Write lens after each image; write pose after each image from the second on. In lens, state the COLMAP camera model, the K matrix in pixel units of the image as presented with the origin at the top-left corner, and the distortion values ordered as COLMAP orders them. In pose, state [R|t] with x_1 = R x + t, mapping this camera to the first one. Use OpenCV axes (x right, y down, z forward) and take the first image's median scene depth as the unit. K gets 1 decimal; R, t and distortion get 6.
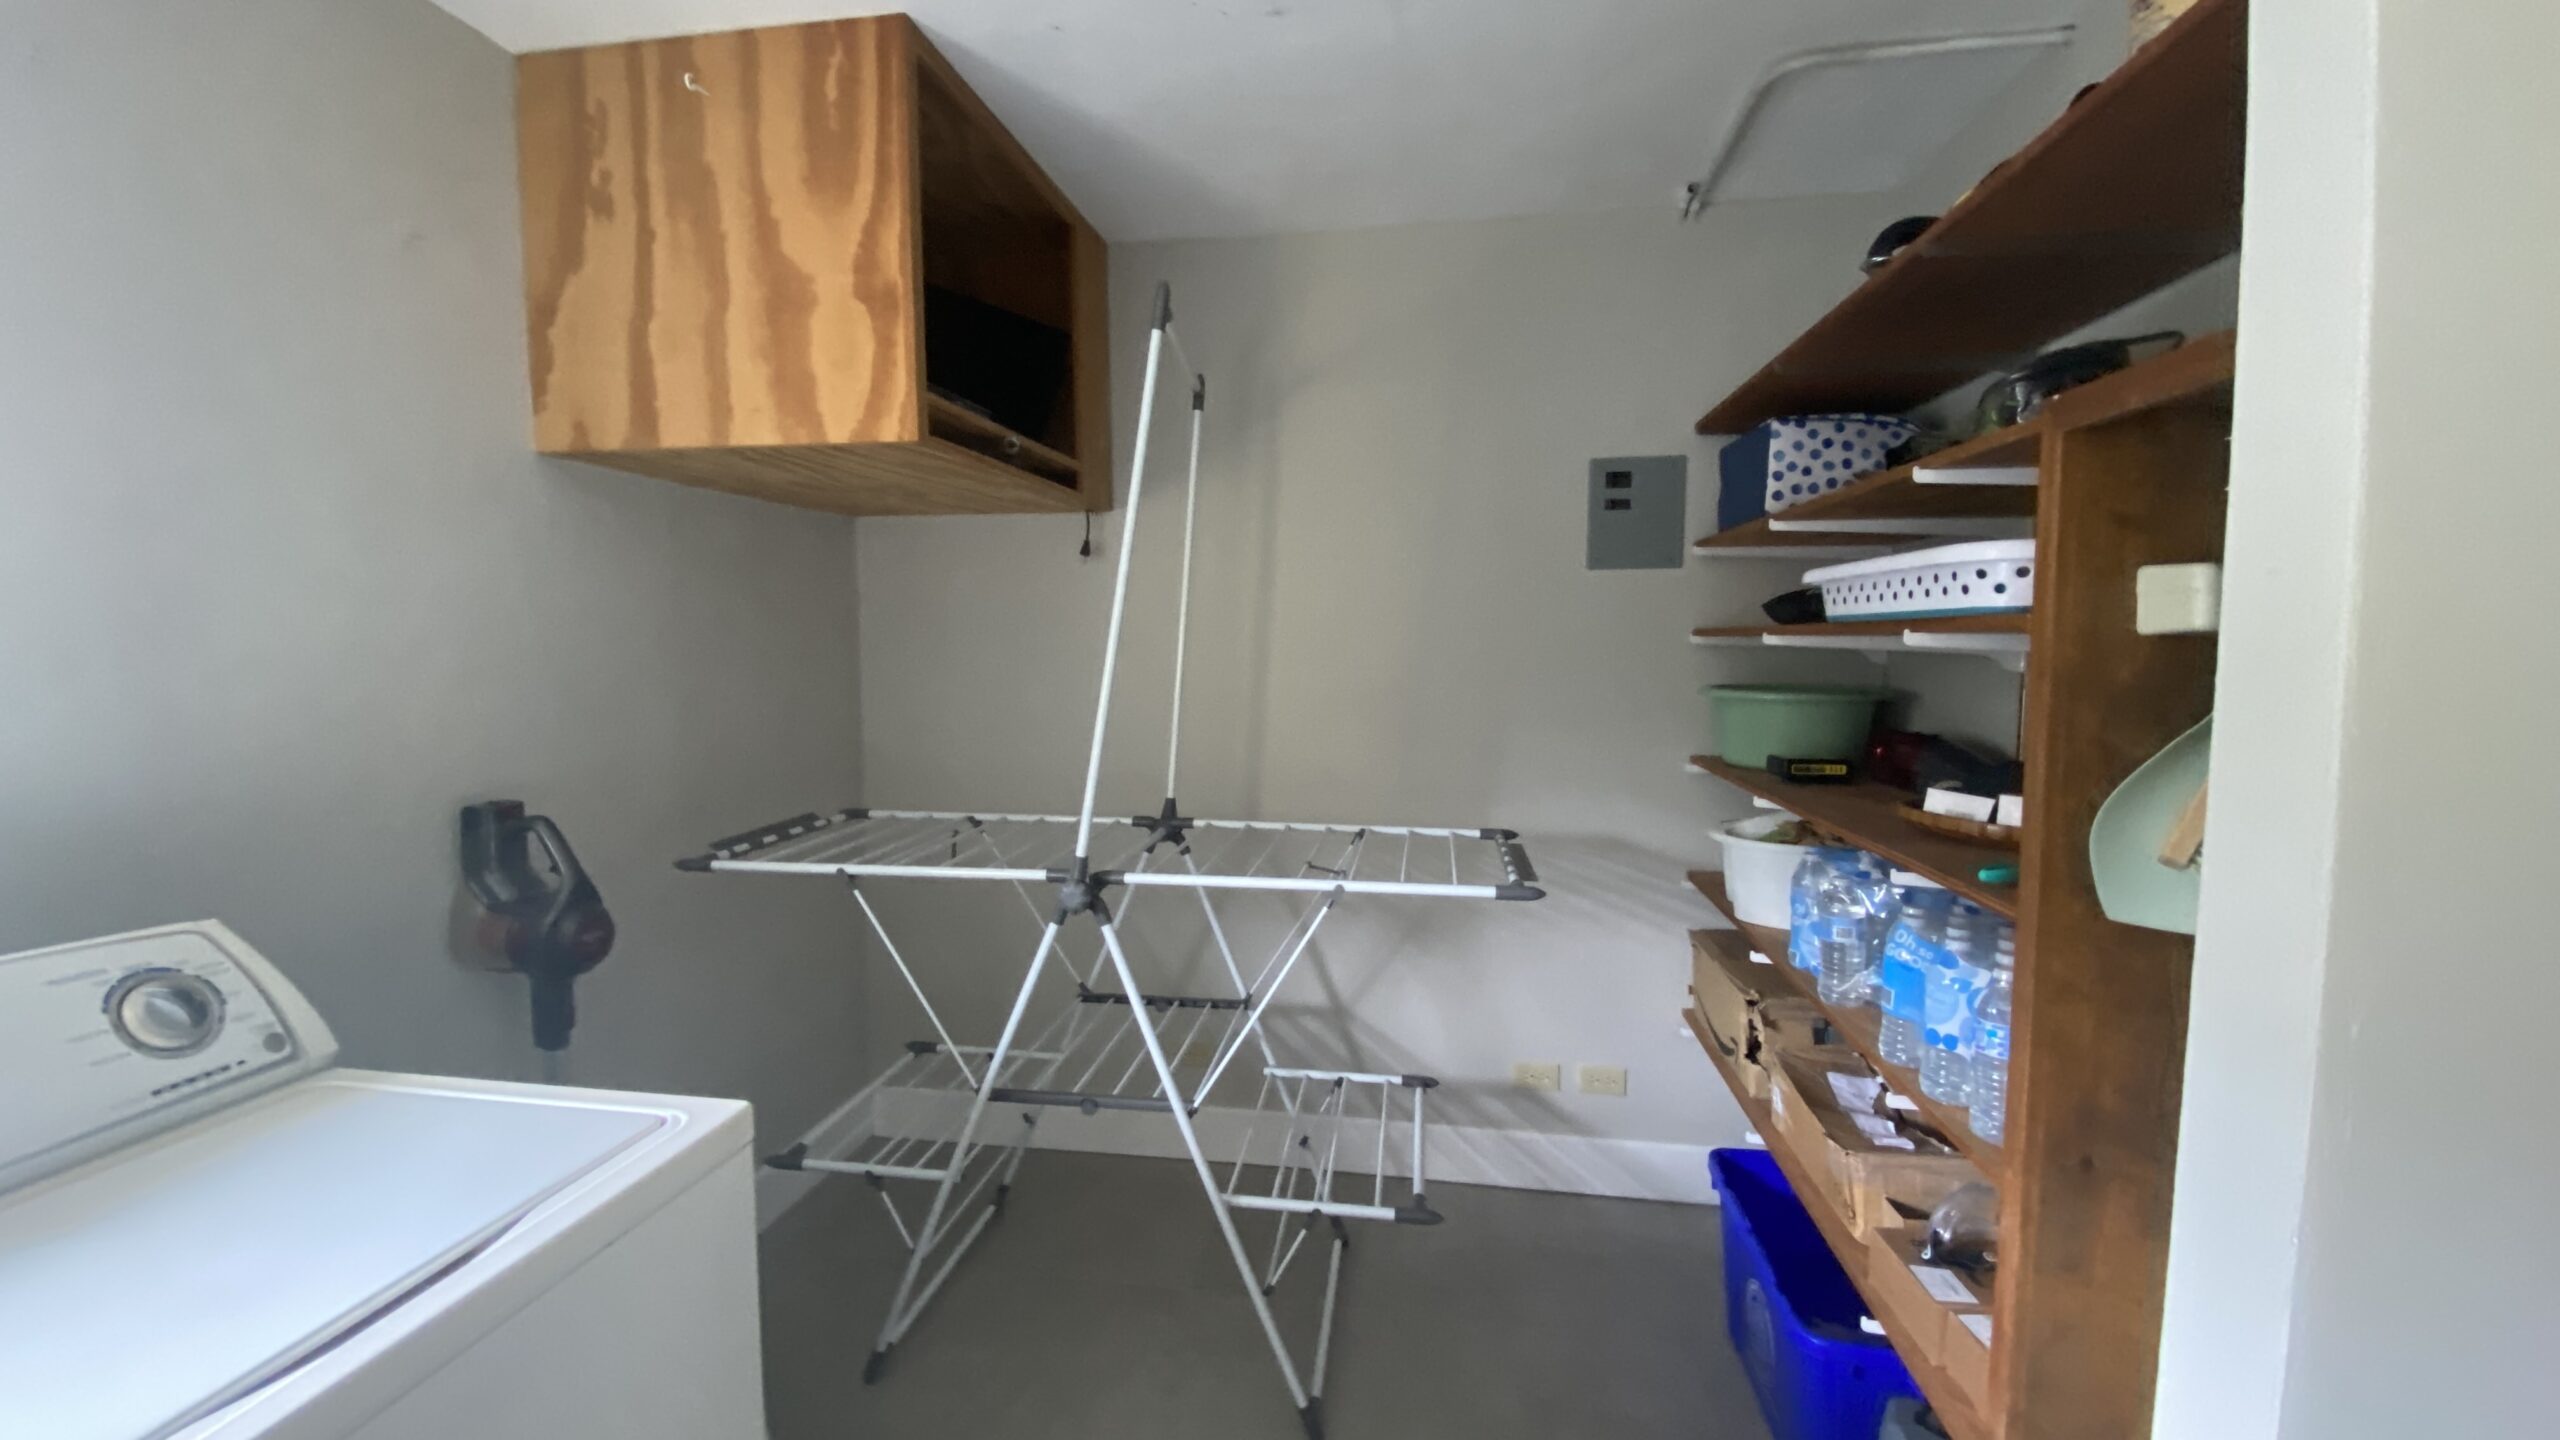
lens RADIAL K [[1056.9, 0, 1280.7], [0, 1056.9, 719.9], [0, 0, 1]] dist [0.008047, -0.002392]
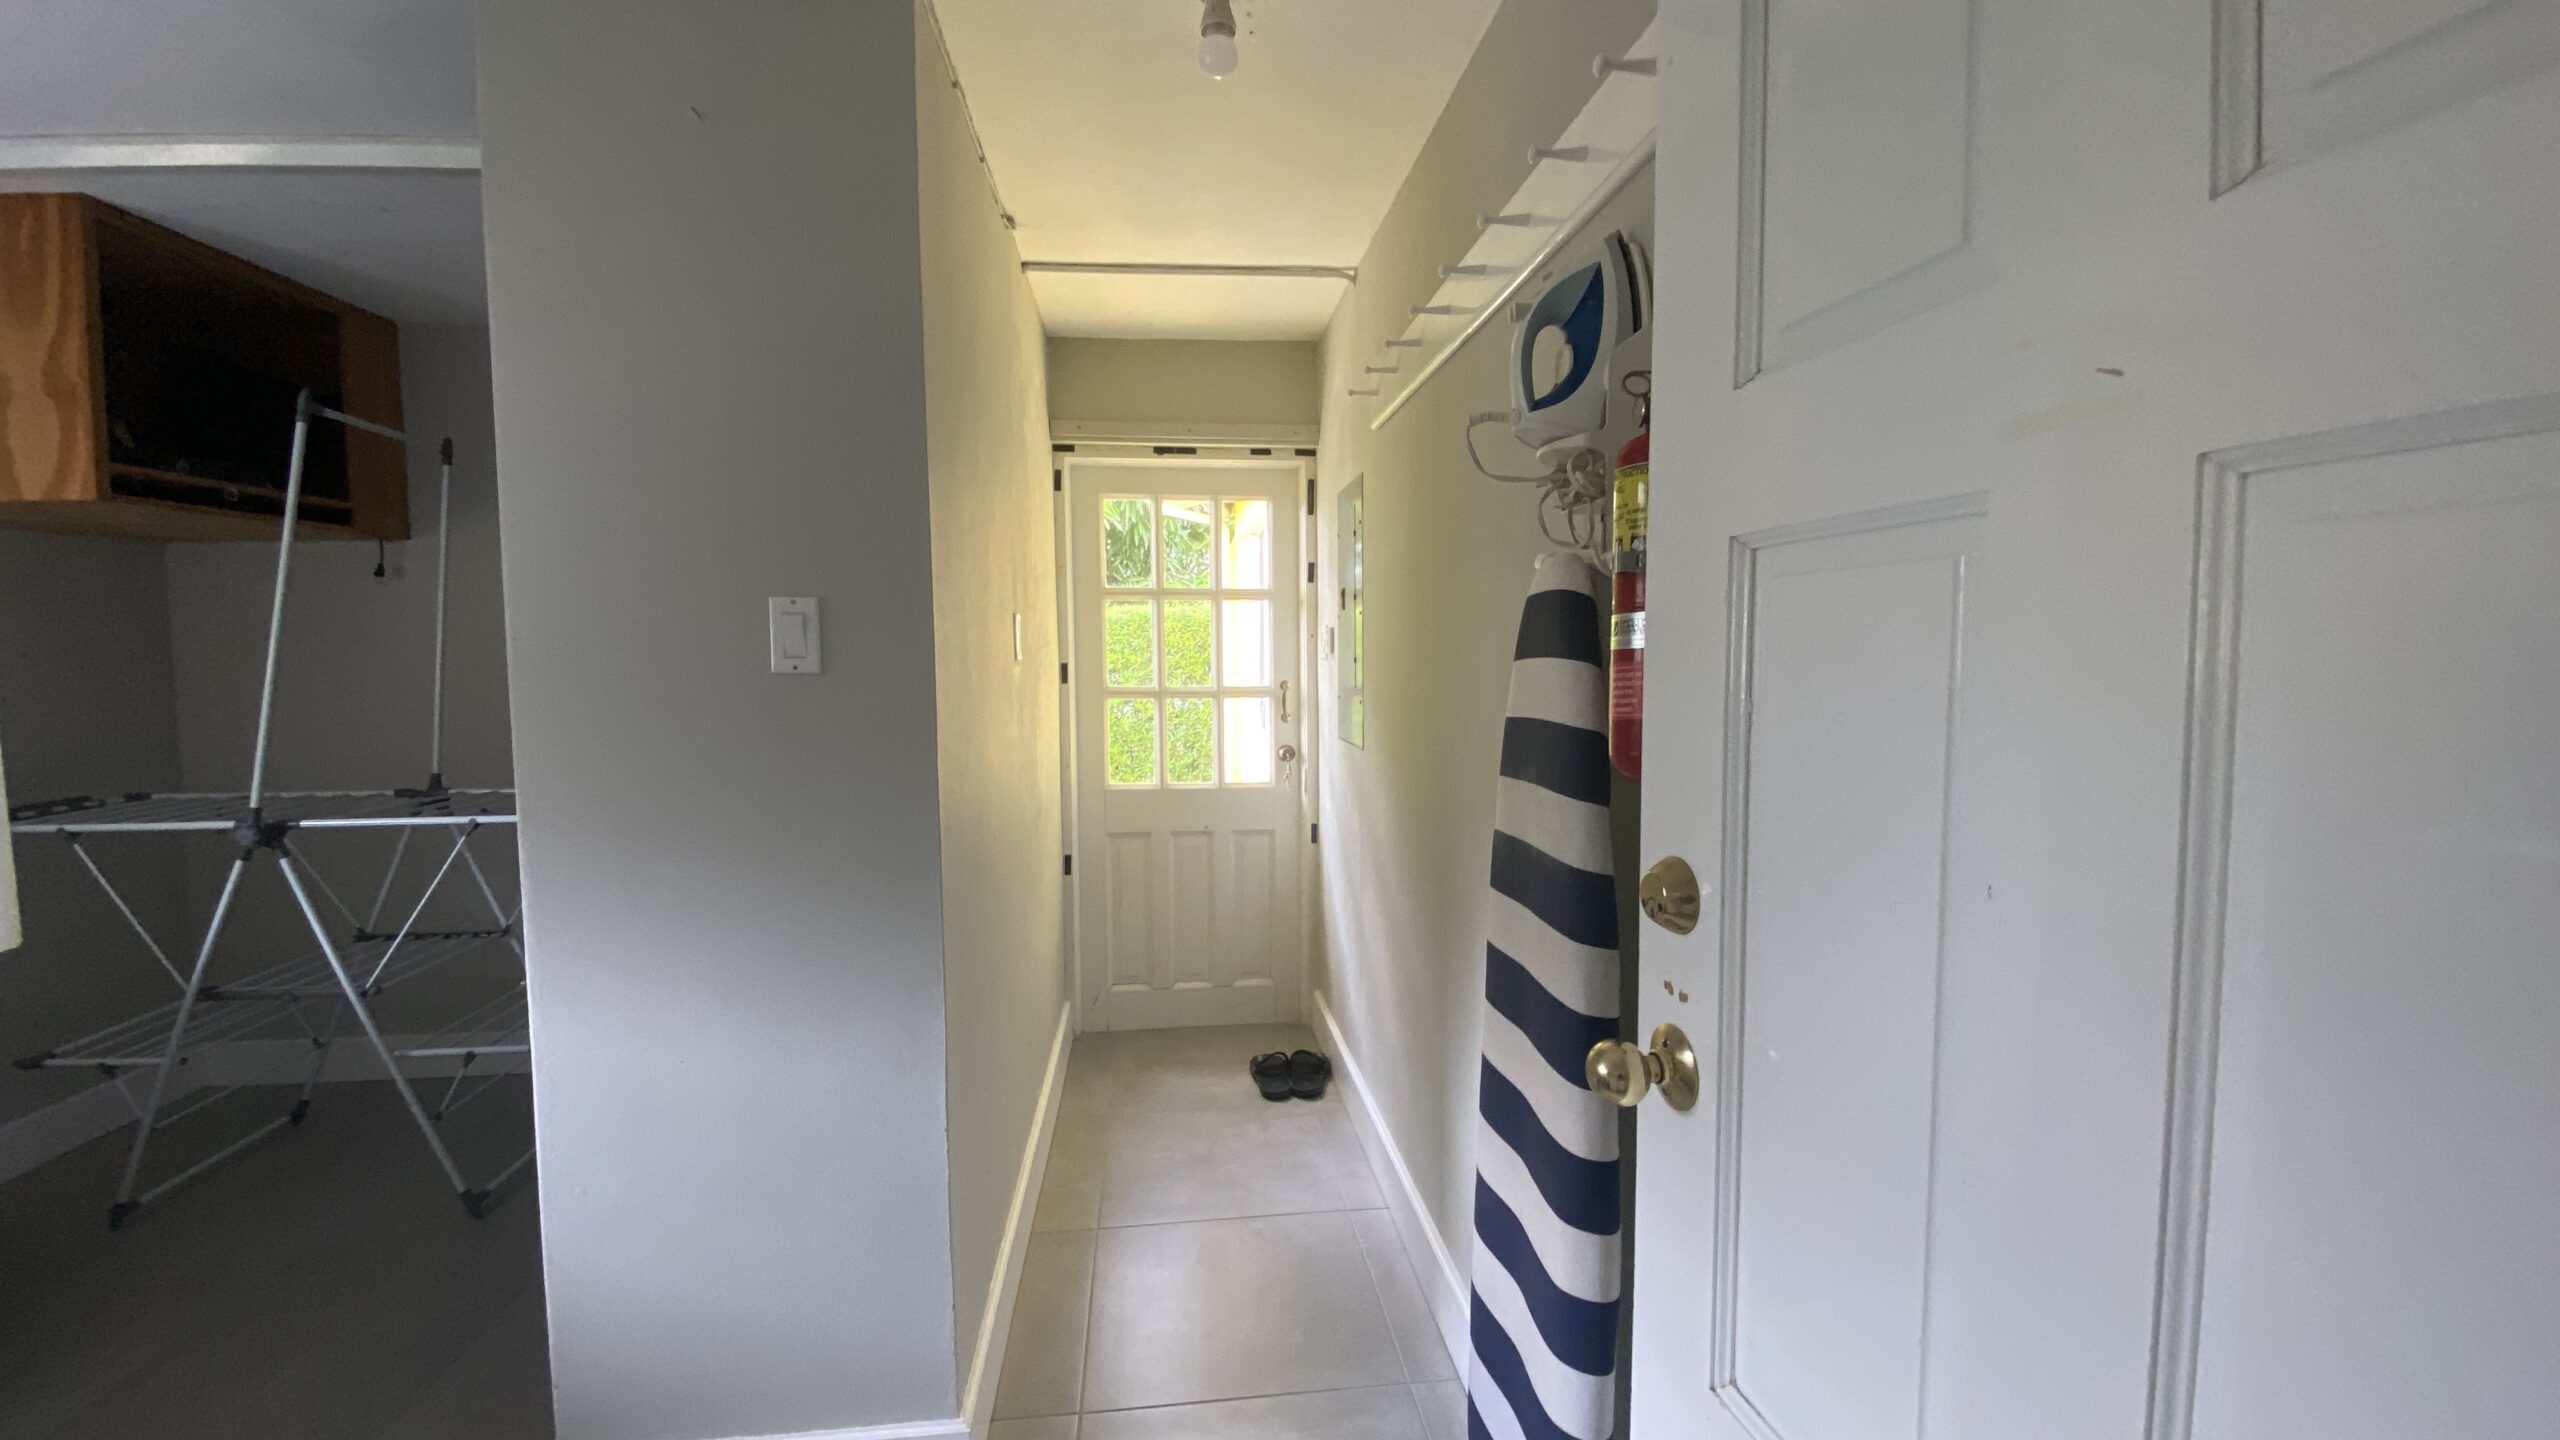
lens RADIAL K [[1082.8, 0, 1281.2], [0, 1082.8, 705.6], [0, 0, 1]] dist [-0.028148, -0.000861]
pose [[0.965985, -0.025390, 0.257348, 0.736706], [0.030431, 0.999415, -0.015624, 0.061364], [-0.256801, 0.022924, 0.966192, -0.632617]]
